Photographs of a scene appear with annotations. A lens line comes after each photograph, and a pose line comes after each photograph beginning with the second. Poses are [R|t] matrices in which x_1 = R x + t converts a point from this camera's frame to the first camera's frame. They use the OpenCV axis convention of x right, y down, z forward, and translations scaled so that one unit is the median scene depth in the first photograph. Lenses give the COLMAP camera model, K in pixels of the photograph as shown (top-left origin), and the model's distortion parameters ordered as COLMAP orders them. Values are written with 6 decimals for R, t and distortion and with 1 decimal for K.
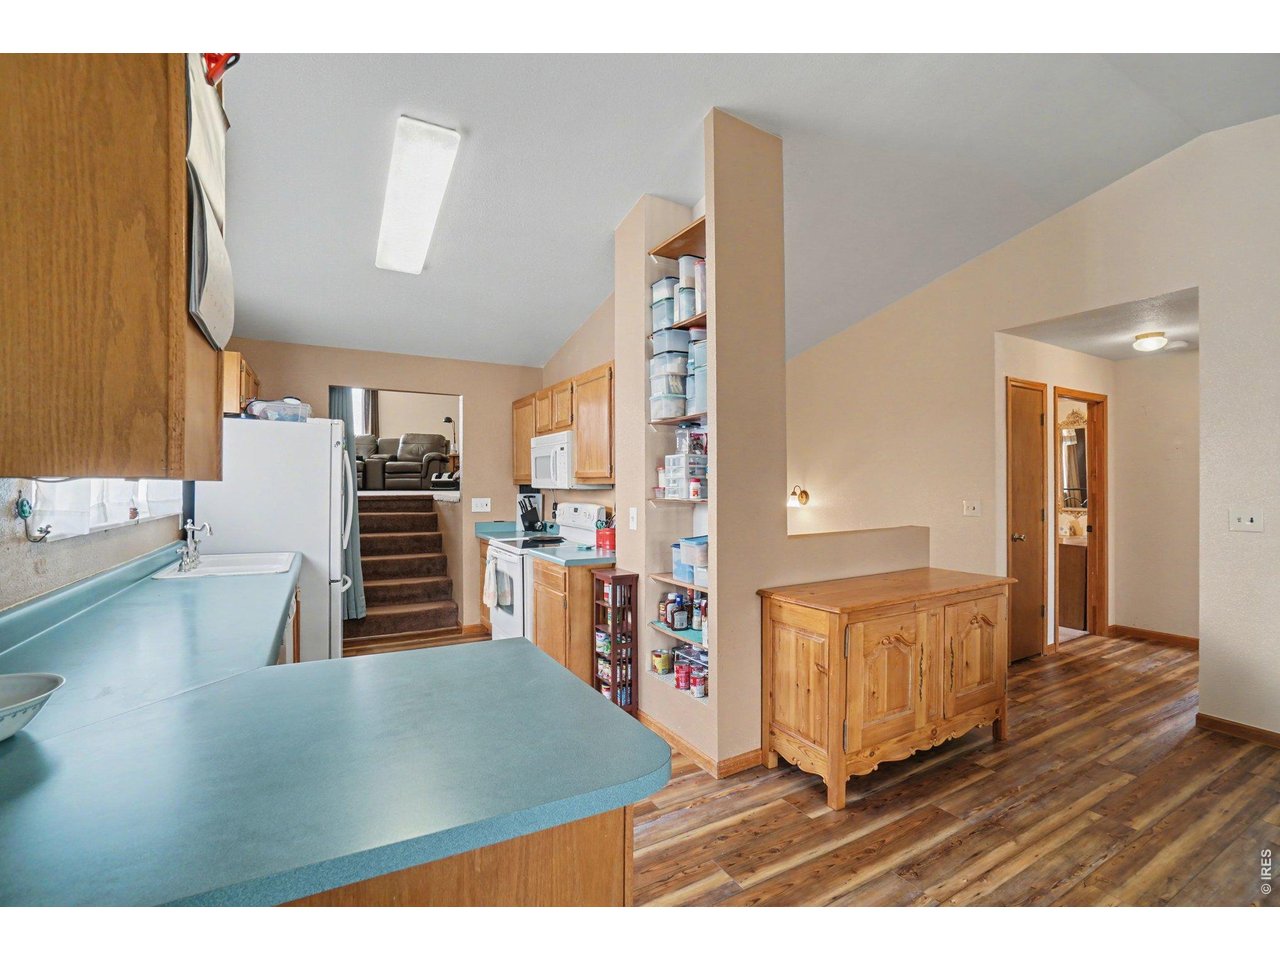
lens RADIAL K [[559.0, 0, 641.9], [0, 559.0, 486.1], [0, 0, 1]] dist [-0.019316, -0.000021]
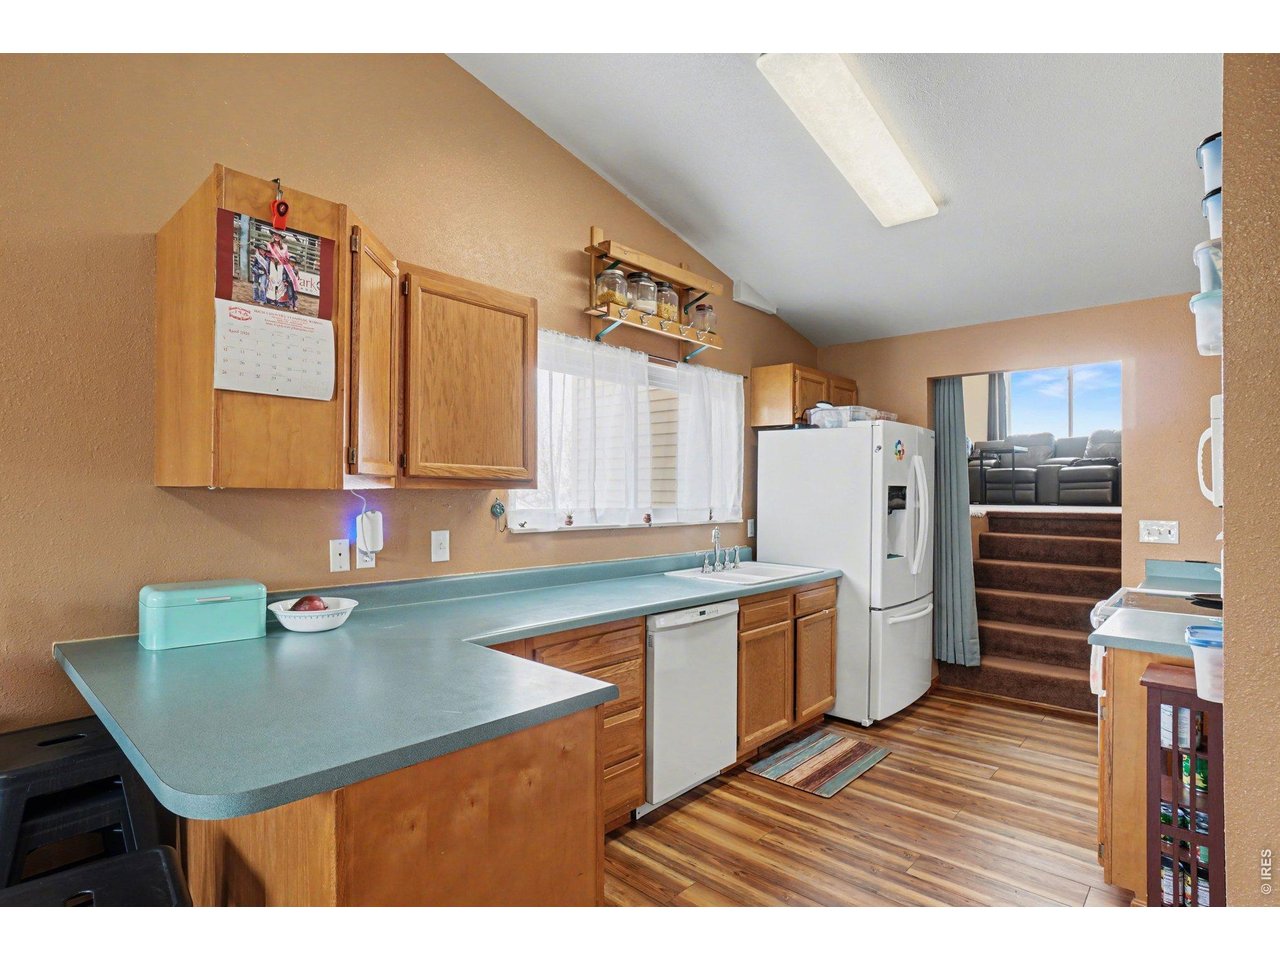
lens RADIAL K [[665.7, 0, 634.0], [0, 665.7, 496.1], [0, 0, 1]] dist [-0.030001, -0.000168]
pose [[0.305344, 0.002324, -0.952239, 0.316599], [-0.008051, 0.999968, -0.000141, 0.000437], [0.952208, 0.007709, 0.305353, 0.347663]]
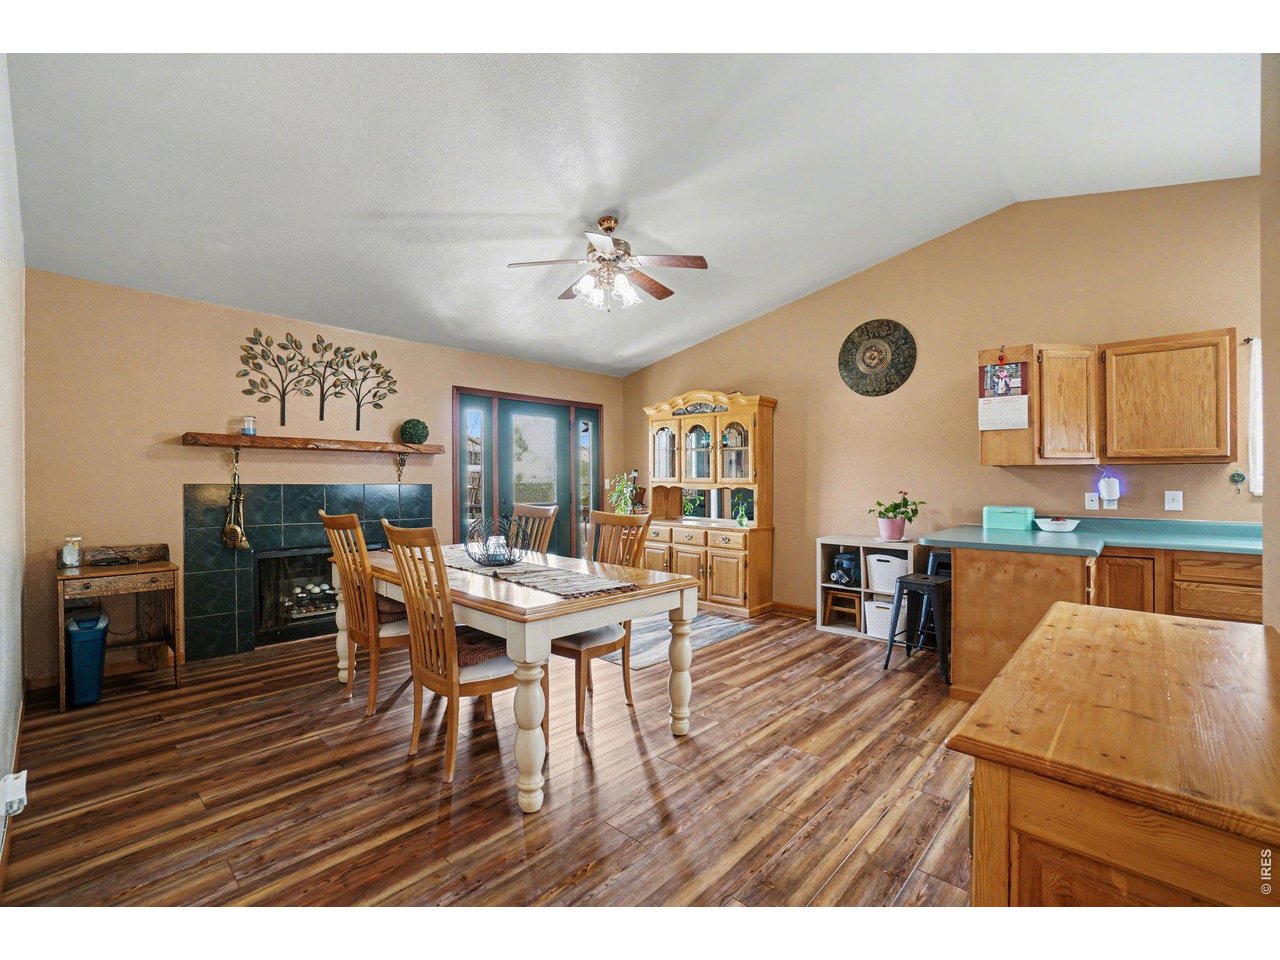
lens RADIAL K [[559.0, 0, 635.9], [0, 559.0, 480.5], [0, 0, 1]] dist [-0.019316, -0.000021]
pose [[-0.956101, 0.000424, -0.293038, 0.588400], [-0.001621, 0.999976, 0.006738, 0.011831], [0.293034, 0.006917, -0.956077, 0.786722]]
